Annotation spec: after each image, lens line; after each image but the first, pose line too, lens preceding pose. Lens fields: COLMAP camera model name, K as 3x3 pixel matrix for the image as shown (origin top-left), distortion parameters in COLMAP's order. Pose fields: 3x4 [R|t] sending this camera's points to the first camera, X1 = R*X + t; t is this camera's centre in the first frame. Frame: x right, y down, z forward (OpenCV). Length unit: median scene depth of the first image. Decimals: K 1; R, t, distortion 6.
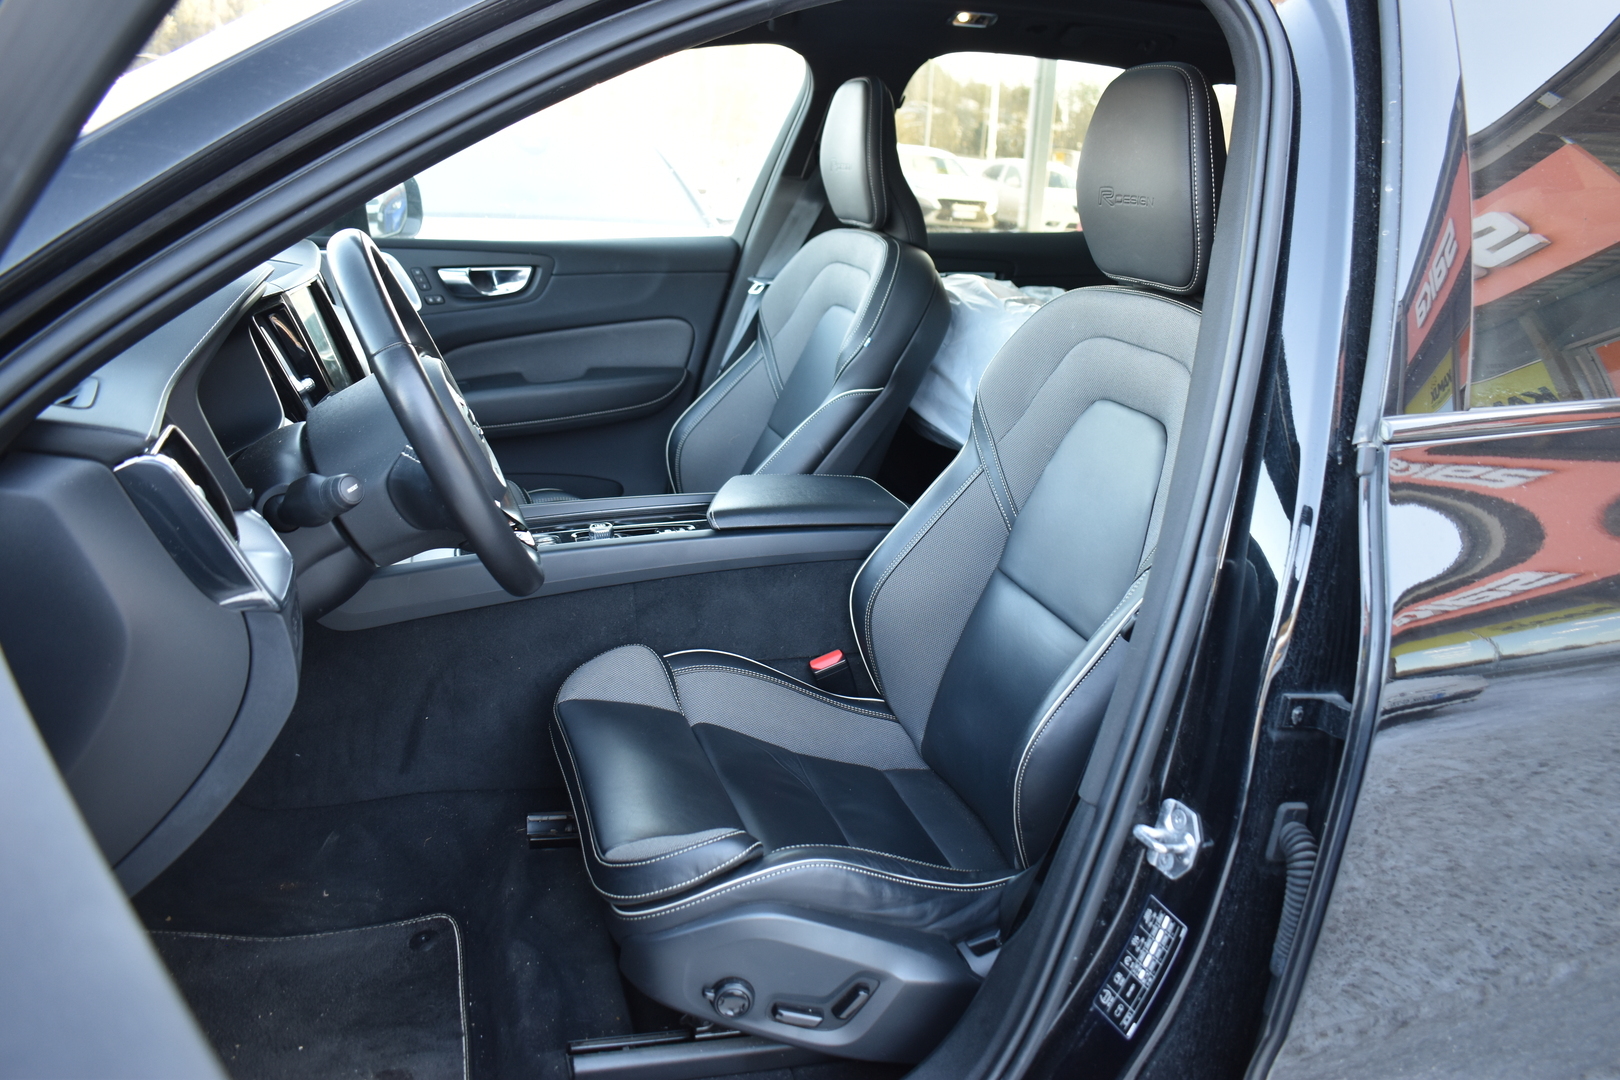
lens RADIAL K [[1263.7, 0, 807.9], [0, 1263.7, 508.5], [0, 0, 1]] dist [-0.088345, 0.005219]
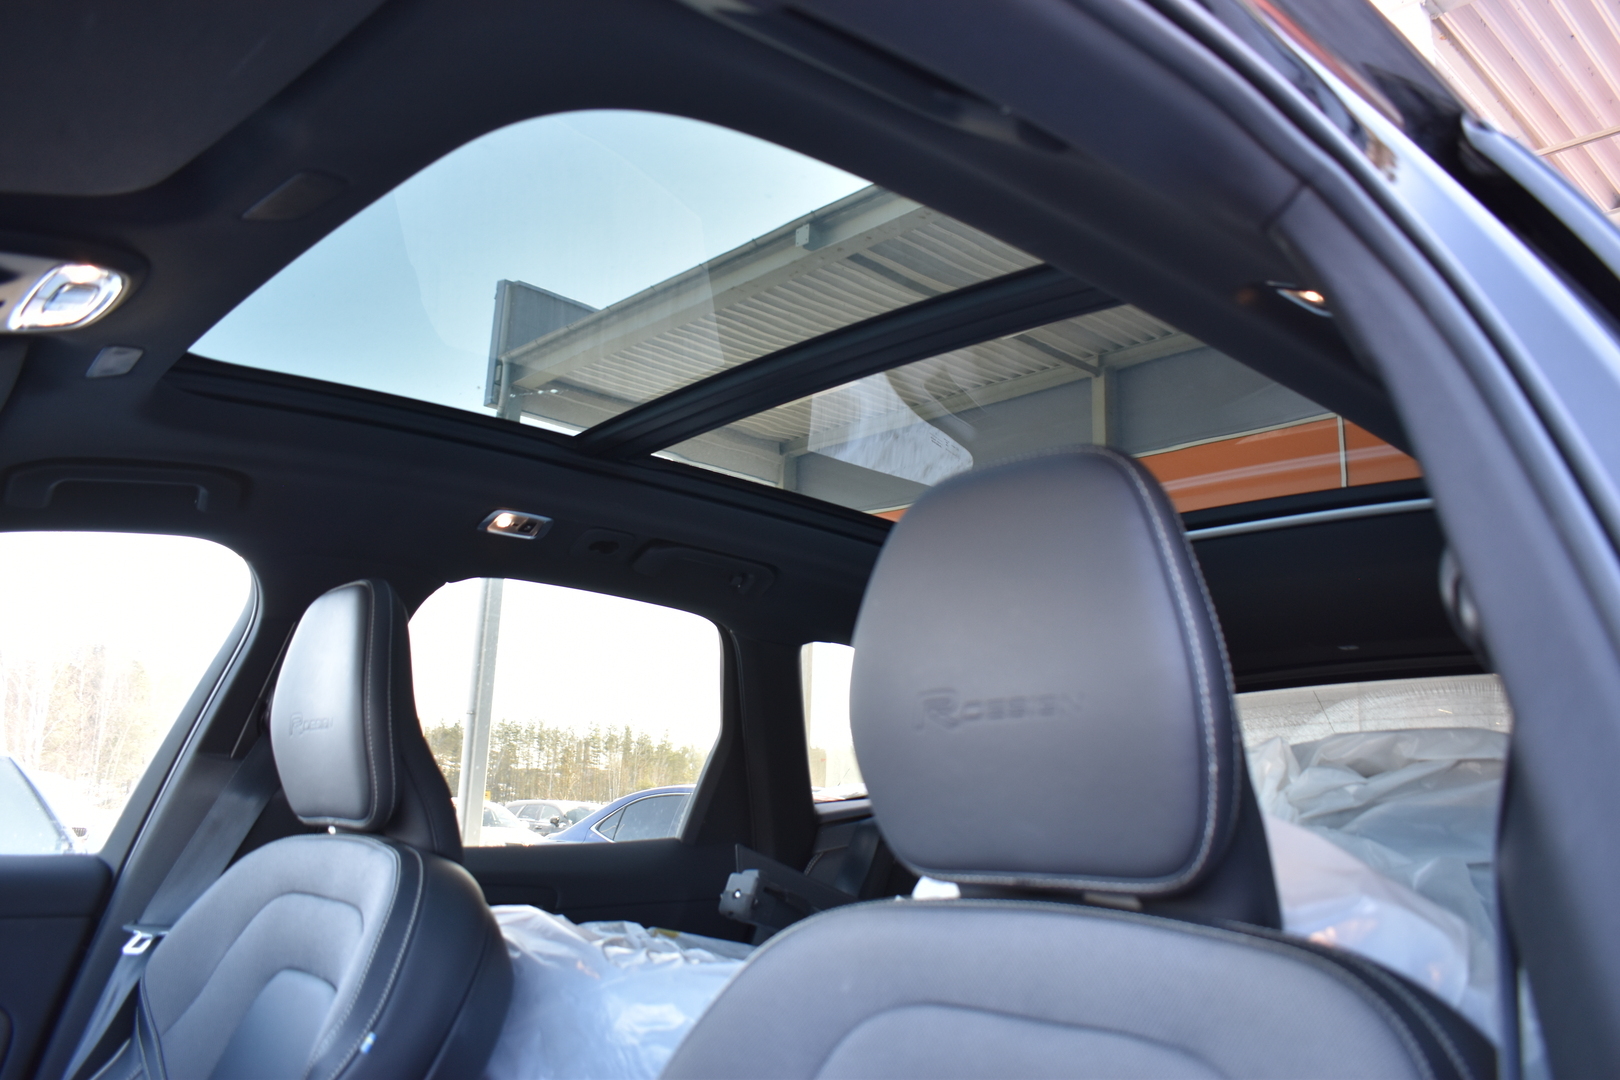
lens RADIAL K [[1263.7, 0, 807.9], [0, 1263.7, 508.5], [0, 0, 1]] dist [-0.088345, 0.005219]
pose [[0.902990, 0.081608, 0.421841, -0.016162], [0.130902, 0.882869, -0.451006, -0.063098], [-0.409236, 0.462474, 0.786539, 0.366999]]
